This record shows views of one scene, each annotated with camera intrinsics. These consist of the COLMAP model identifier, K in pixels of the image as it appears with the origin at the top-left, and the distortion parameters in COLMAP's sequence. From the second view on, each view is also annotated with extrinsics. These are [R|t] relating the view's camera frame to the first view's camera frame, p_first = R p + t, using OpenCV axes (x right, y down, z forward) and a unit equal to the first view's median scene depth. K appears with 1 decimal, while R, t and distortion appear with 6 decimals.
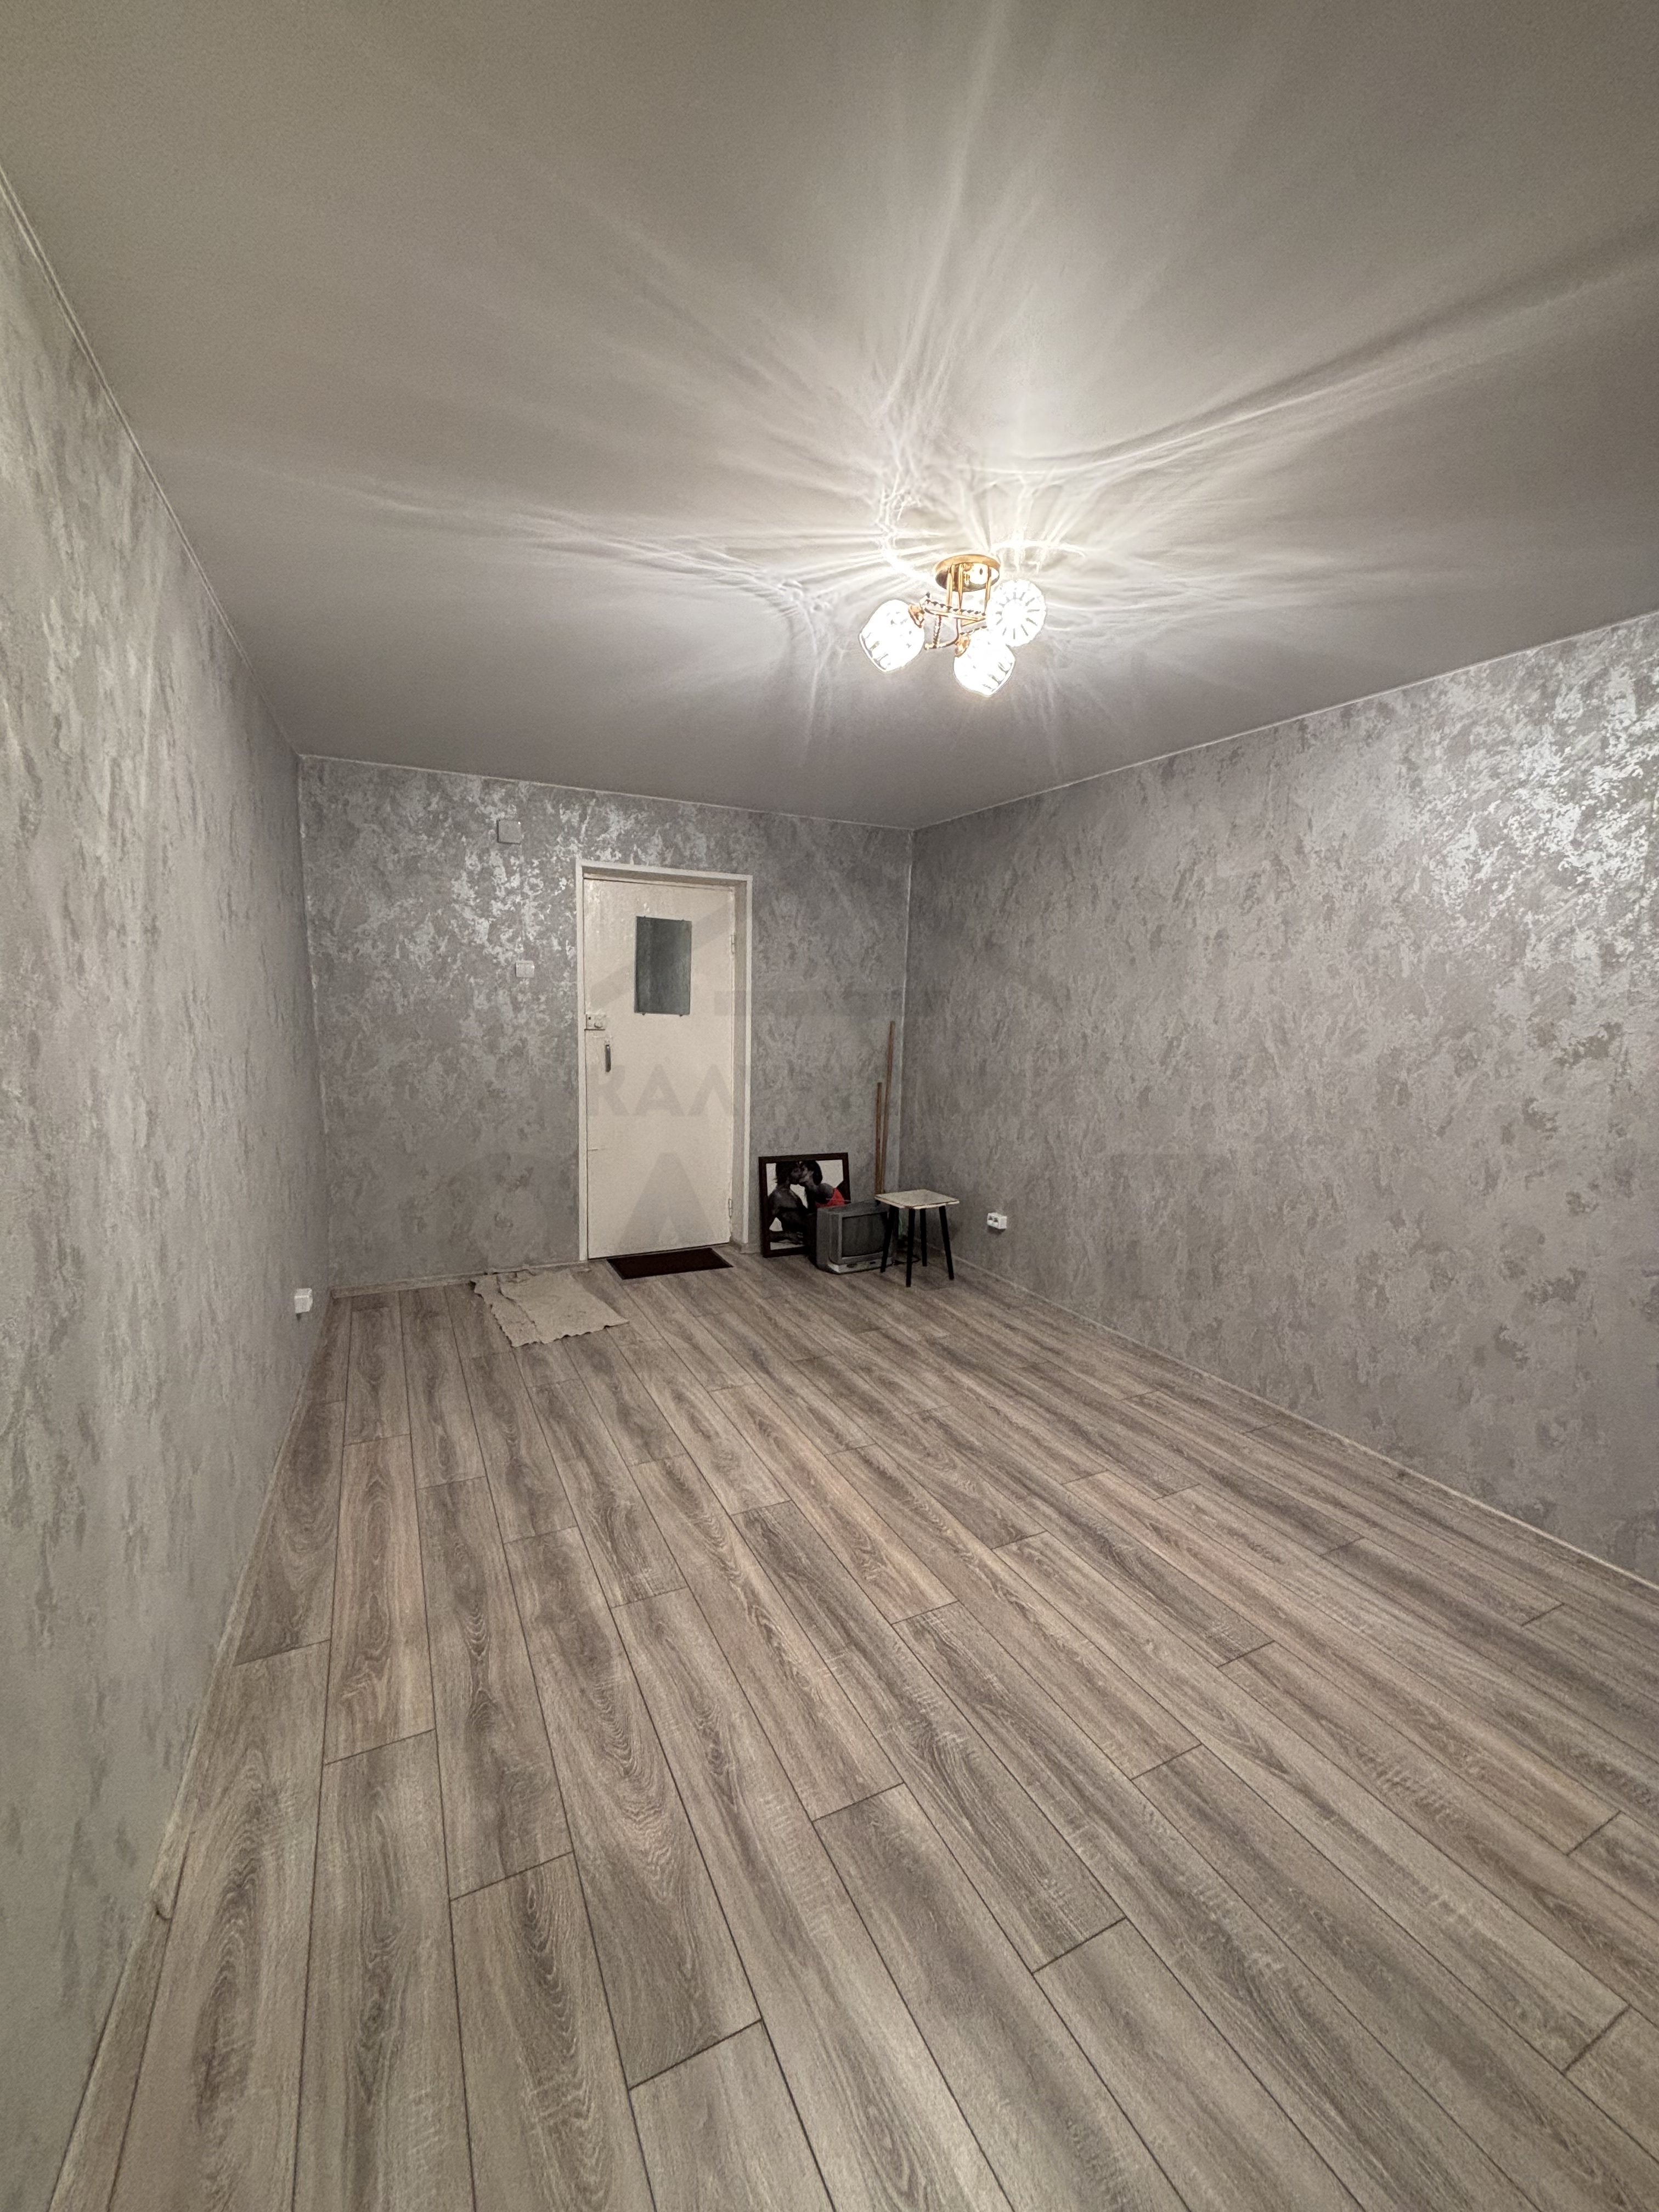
lens RADIAL K [[891.3, 0, 829.1], [0, 891.3, 1109.3], [0, 0, 1]] dist [-0.001784, 0.000150]
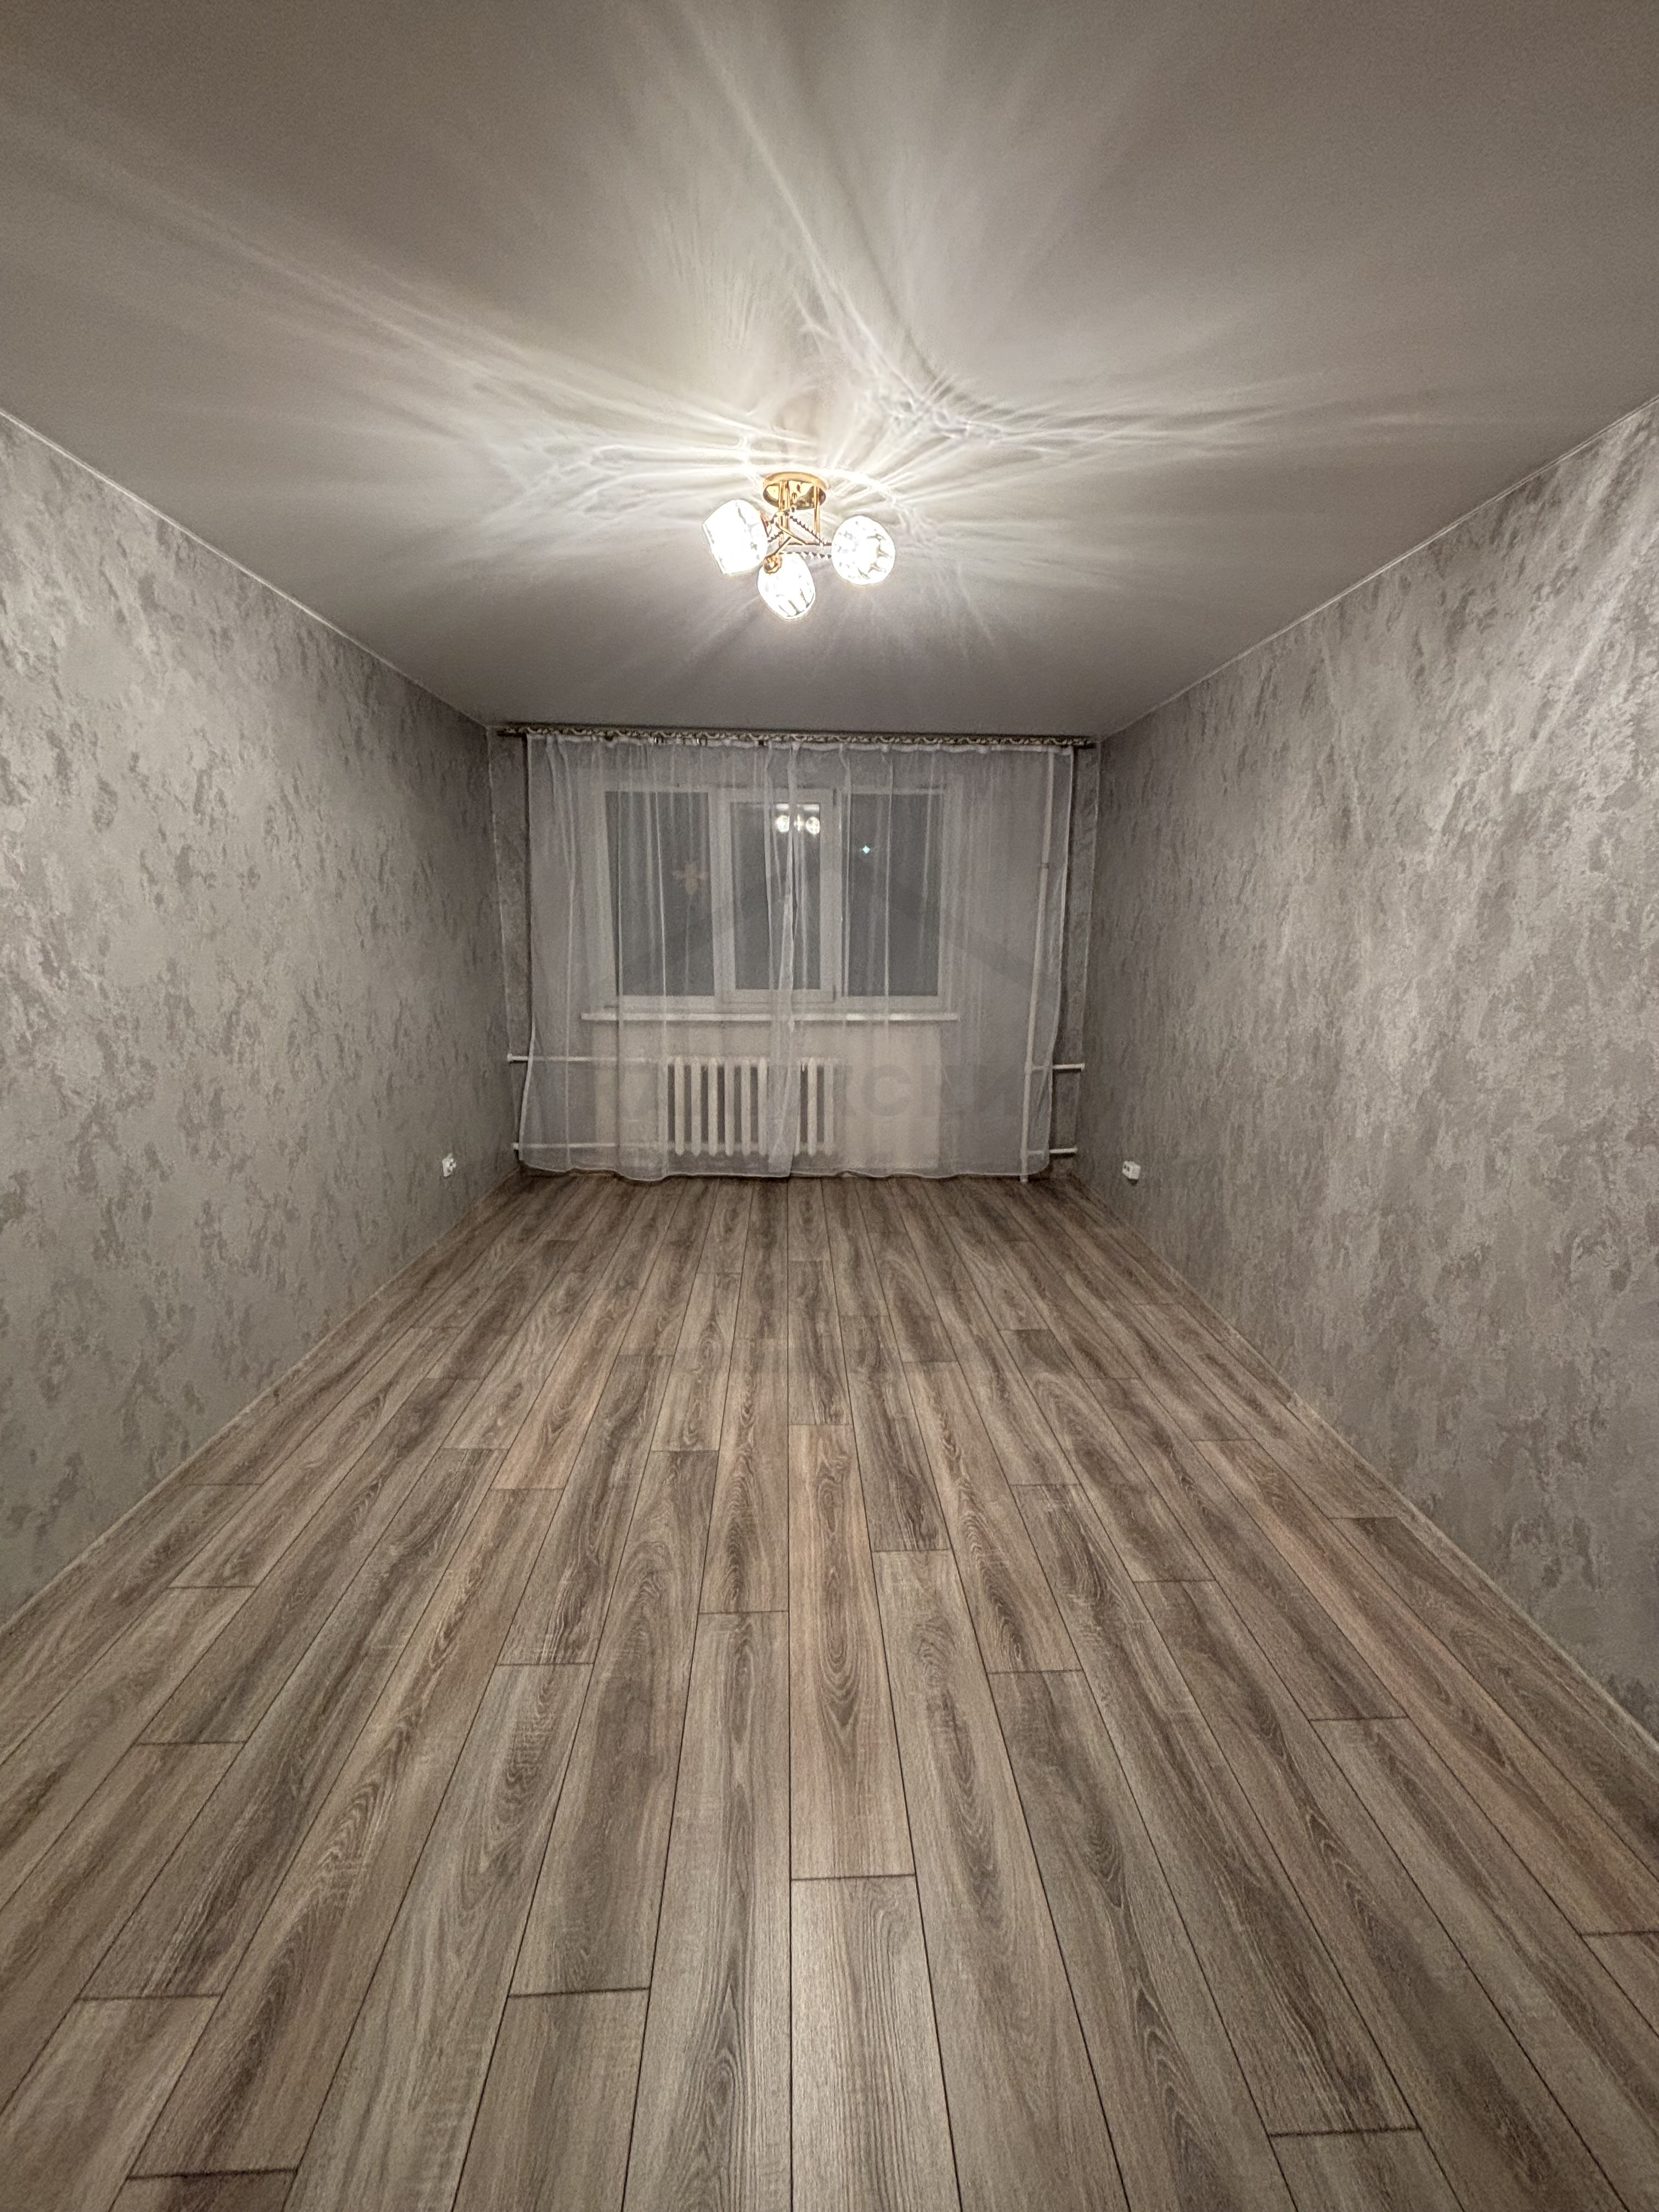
lens RADIAL K [[891.3, 0, 829.1], [0, 891.3, 1109.3], [0, 0, 1]] dist [-0.001784, 0.000150]
pose [[-0.912175, -0.122040, 0.391208, -0.302279], [0.012302, 0.946042, 0.323809, -0.228595], [-0.409617, 0.300183, -0.861455, 1.744261]]
